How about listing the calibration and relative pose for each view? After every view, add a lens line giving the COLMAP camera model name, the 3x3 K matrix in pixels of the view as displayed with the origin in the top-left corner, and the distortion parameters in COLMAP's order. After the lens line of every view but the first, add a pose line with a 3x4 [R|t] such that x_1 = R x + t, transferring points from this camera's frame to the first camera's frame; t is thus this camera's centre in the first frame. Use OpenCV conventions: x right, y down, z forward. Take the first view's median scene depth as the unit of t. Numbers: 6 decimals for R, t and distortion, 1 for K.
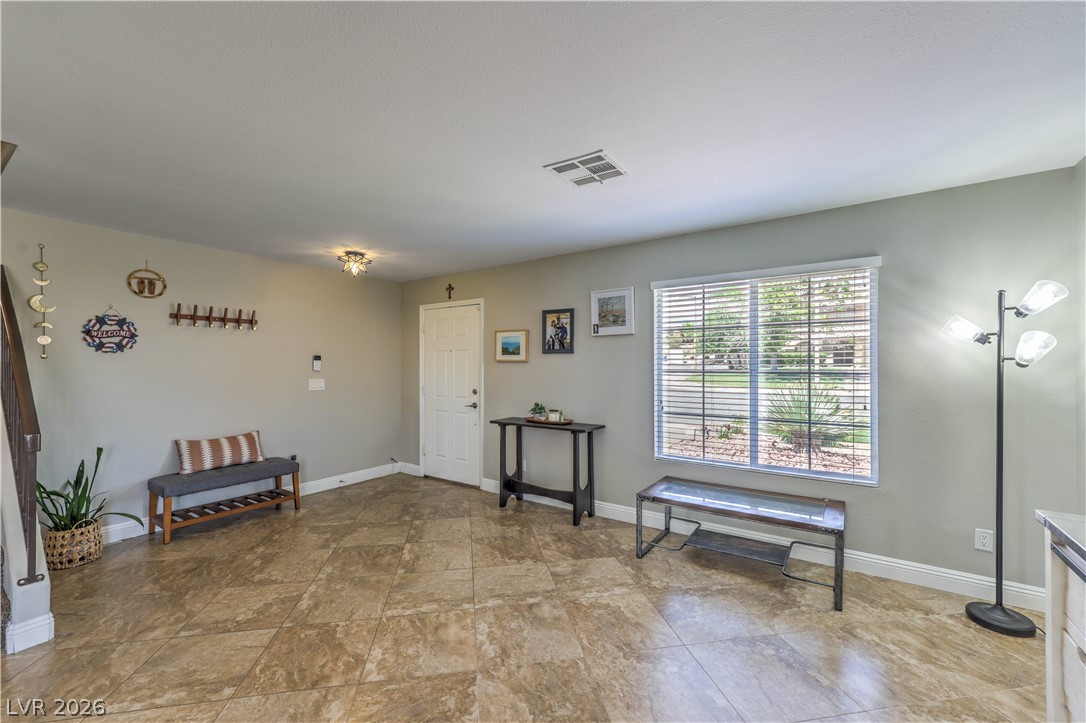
lens RADIAL K [[437.4, 0, 535.4], [0, 437.4, 362.3], [0, 0, 1]] dist [0.002684, 0.001008]
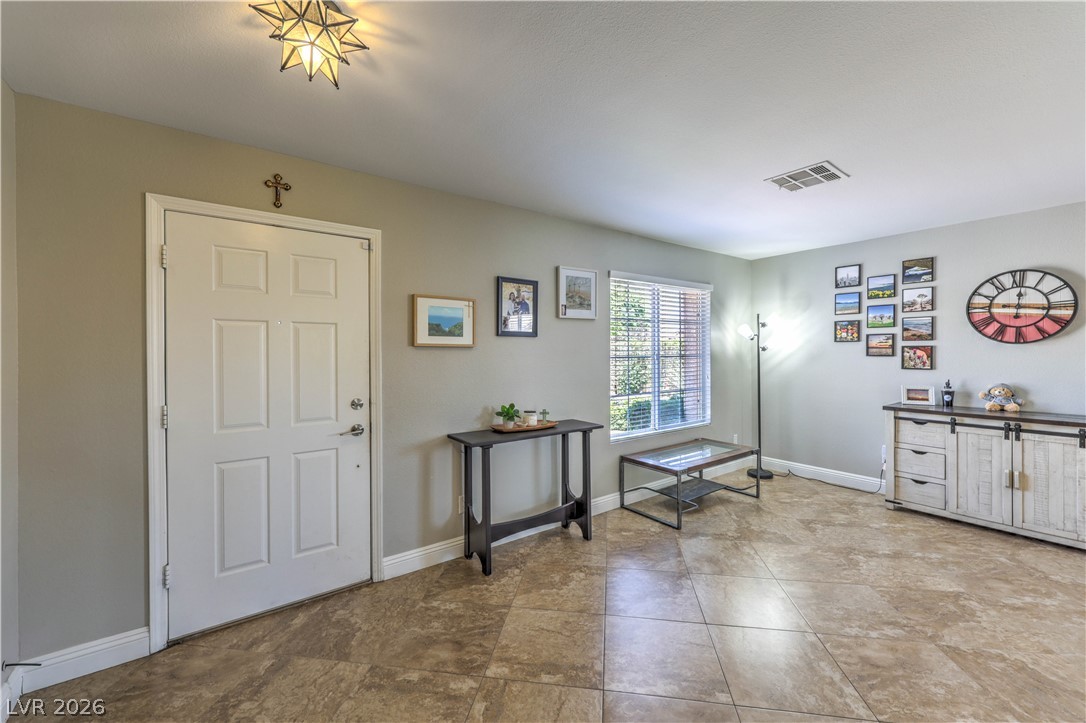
lens RADIAL K [[437.4, 0, 537.2], [0, 437.4, 354.0], [0, 0, 1]] dist [0.002684, 0.001008]
pose [[0.313052, -0.004285, 0.949726, -0.668892], [0.002005, 0.999991, 0.003851, 0.006909], [-0.949734, 0.000699, 0.313058, 0.742844]]
